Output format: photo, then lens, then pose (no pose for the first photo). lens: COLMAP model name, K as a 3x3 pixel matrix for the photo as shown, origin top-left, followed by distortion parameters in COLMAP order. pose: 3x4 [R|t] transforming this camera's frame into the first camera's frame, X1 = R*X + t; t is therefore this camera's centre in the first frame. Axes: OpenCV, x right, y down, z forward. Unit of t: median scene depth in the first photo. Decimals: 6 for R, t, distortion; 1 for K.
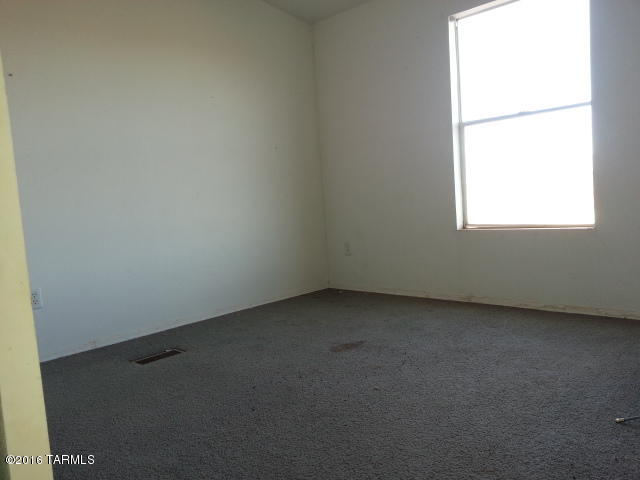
lens RADIAL K [[519.4, 0, 318.9], [0, 519.4, 237.4], [0, 0, 1]] dist [0.109357, -0.171412]
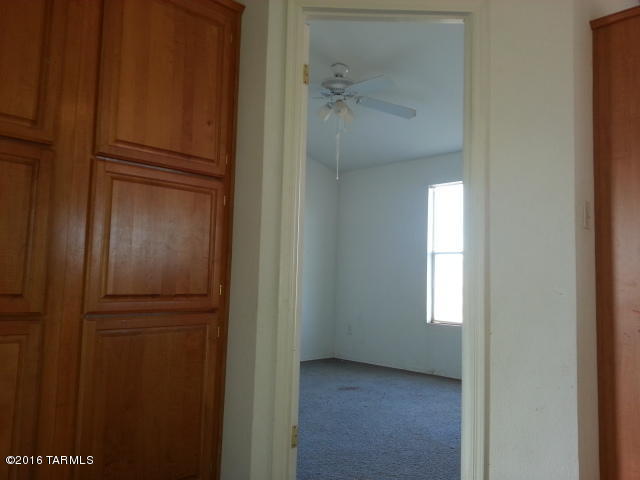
lens RADIAL K [[519.4, 0, 318.9], [0, 519.4, 237.4], [0, 0, 1]] dist [0.109357, -0.171412]
pose [[0.994659, 0.103192, -0.001955, -0.061191], [-0.102181, 0.981890, -0.159535, 0.015198], [-0.014543, 0.158883, 0.987190, -0.499645]]
